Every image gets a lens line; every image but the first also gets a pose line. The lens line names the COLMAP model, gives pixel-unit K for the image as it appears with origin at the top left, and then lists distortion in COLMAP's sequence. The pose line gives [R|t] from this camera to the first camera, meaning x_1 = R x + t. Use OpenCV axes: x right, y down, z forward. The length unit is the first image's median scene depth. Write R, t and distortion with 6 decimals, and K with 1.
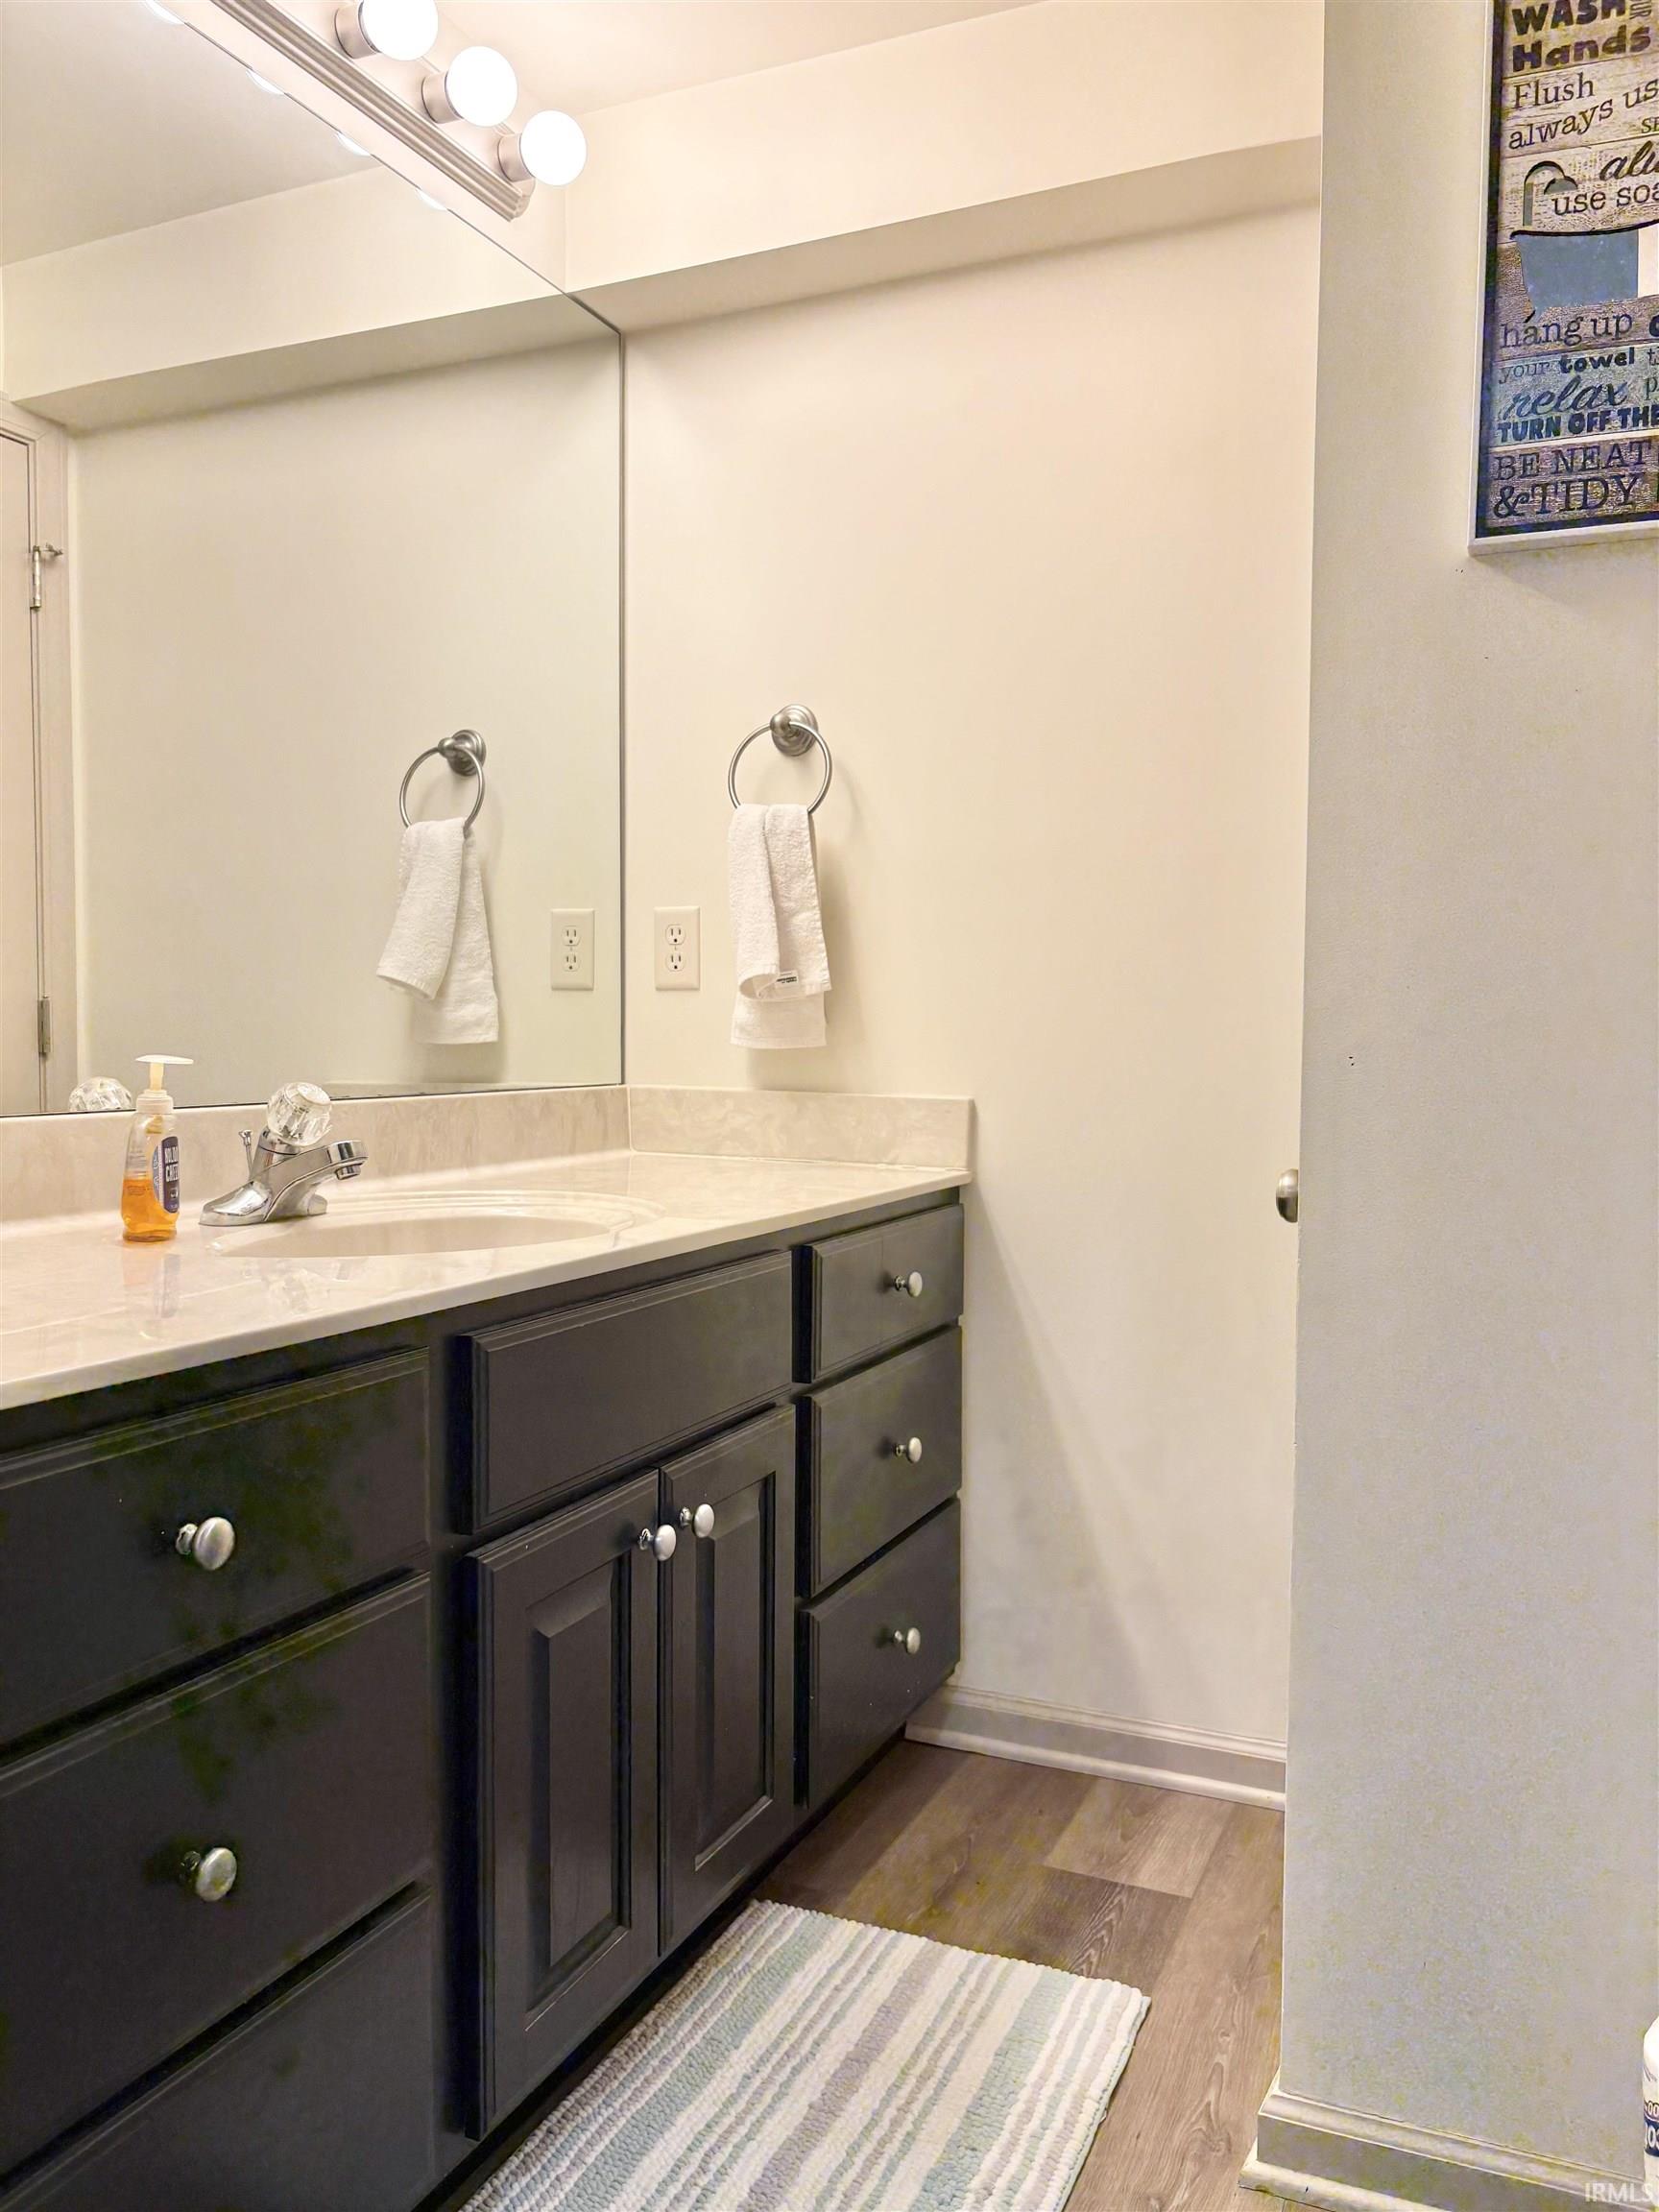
lens RADIAL K [[1673.3, 0, 834.0], [0, 1673.3, 1109.0], [0, 0, 1]] dist [0.043788, -0.057229]
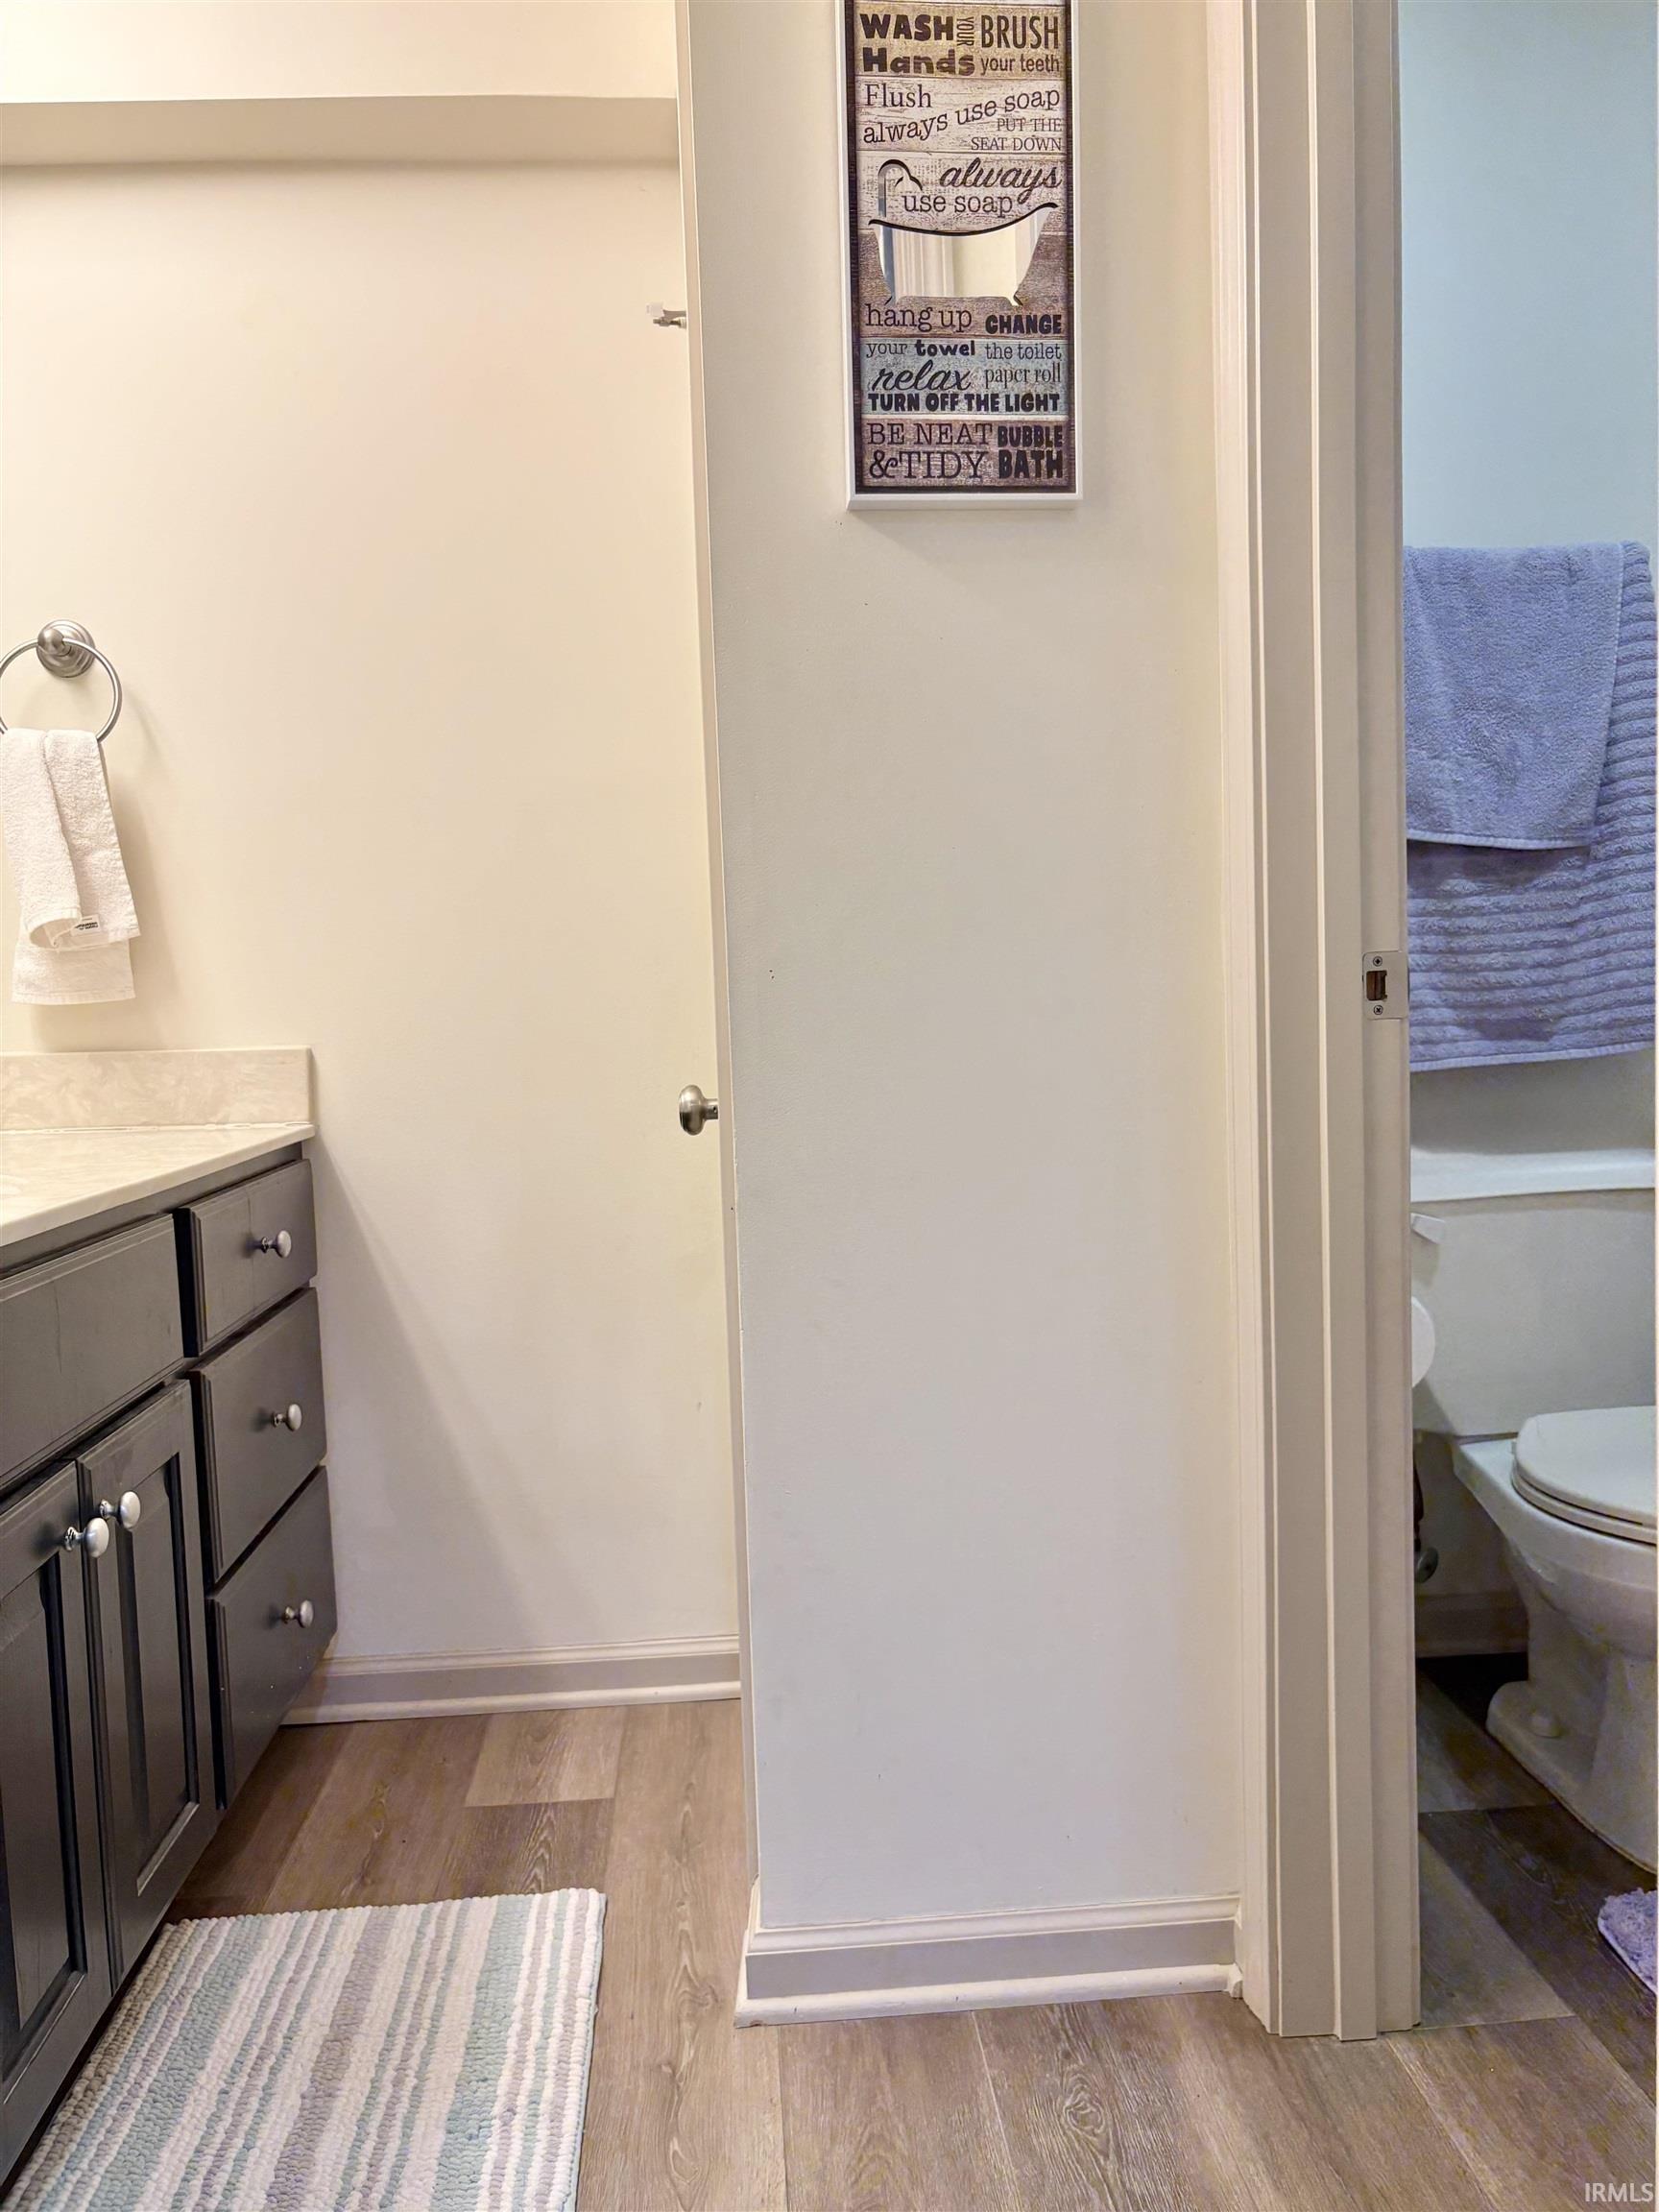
lens RADIAL K [[1673.3, 0, 847.5], [0, 1673.3, 1107.2], [0, 0, 1]] dist [0.043788, -0.057229]
pose [[0.883198, -0.070926, 0.463607, -0.132404], [0.062815, 0.997482, 0.032935, 0.021674], [-0.464775, 0.000033, 0.885429, 0.015843]]
